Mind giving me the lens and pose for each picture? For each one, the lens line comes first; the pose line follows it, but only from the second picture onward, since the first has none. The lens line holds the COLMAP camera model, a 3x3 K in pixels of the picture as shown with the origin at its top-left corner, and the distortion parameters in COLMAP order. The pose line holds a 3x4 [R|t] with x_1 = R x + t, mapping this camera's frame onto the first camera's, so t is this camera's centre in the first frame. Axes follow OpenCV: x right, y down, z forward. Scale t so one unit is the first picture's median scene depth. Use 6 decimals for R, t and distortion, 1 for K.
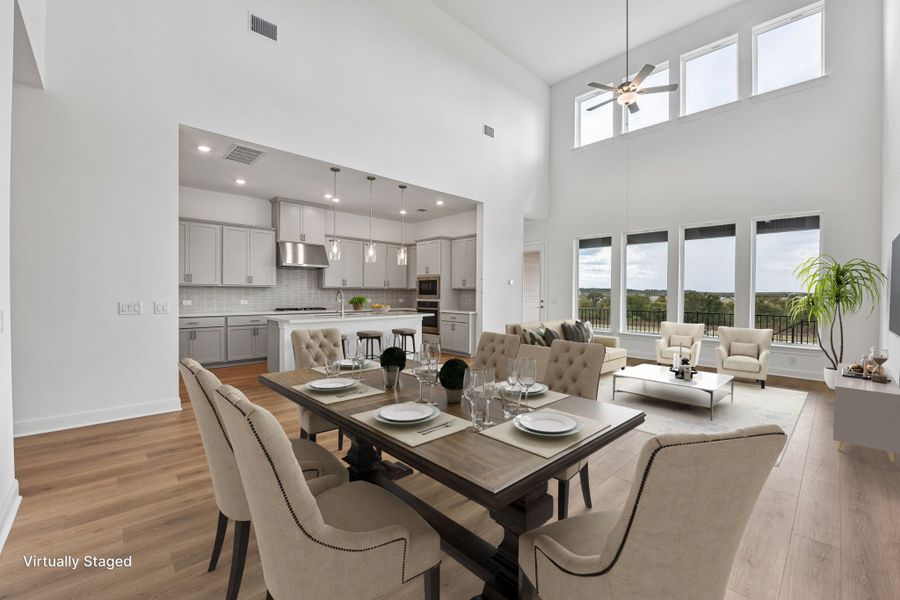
lens RADIAL K [[376.5, 0, 450.4], [0, 376.5, 297.3], [0, 0, 1]] dist [-0.004297, -0.000490]
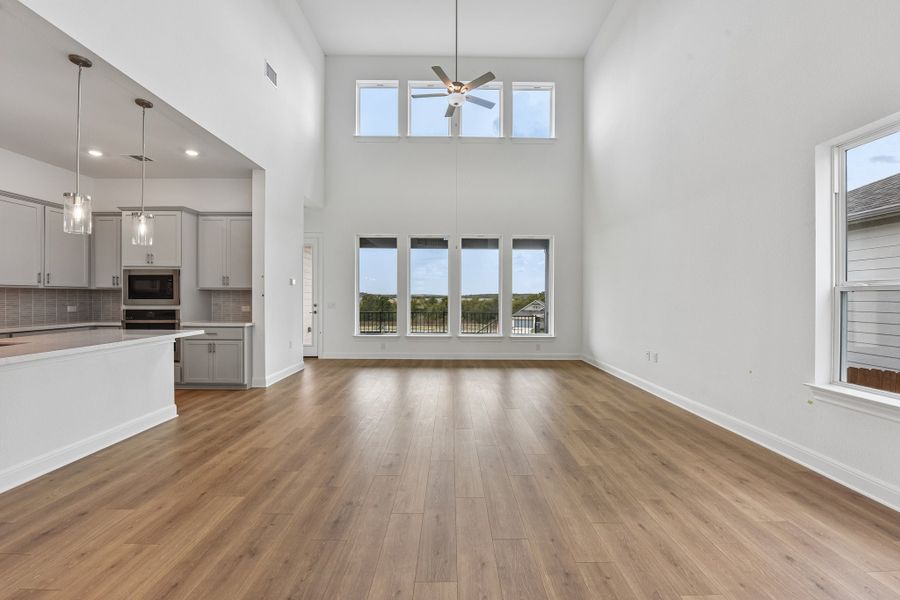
lens RADIAL K [[369.4, 0, 455.6], [0, 369.4, 296.8], [0, 0, 1]] dist [-0.009461, -0.000366]
pose [[0.674510, -0.003278, 0.738258, -0.168520], [0.007636, 0.999968, -0.002536, -0.004715], [-0.738226, 0.007348, 0.674513, 0.237509]]
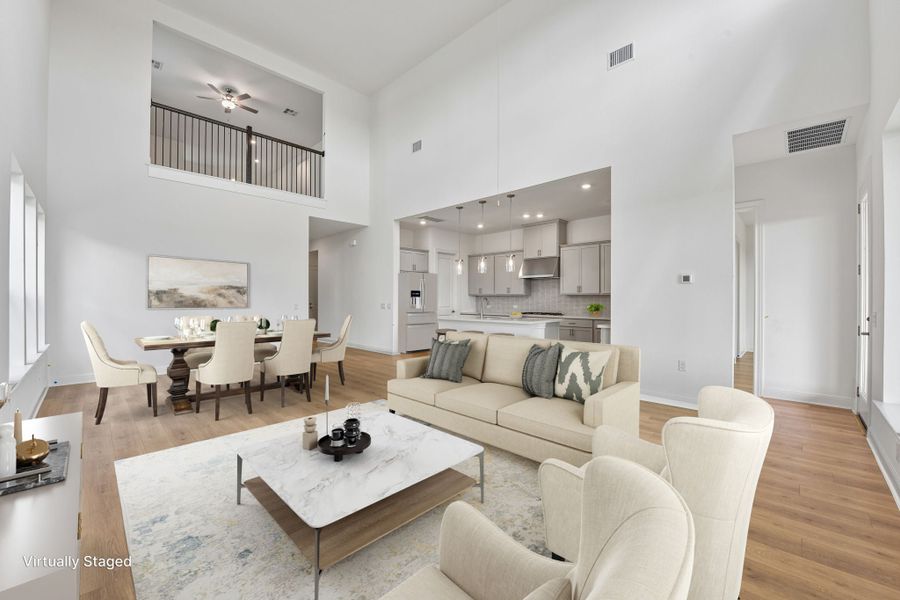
lens RADIAL K [[356.2, 0, 452.7], [0, 356.2, 300.0], [0, 0, 1]] dist [-0.003268, -0.000188]
pose [[0.054951, -0.003399, -0.998483, 0.651940], [-0.011362, 0.999927, -0.004029, -0.002588], [0.998424, 0.011566, 0.054909, 0.617290]]
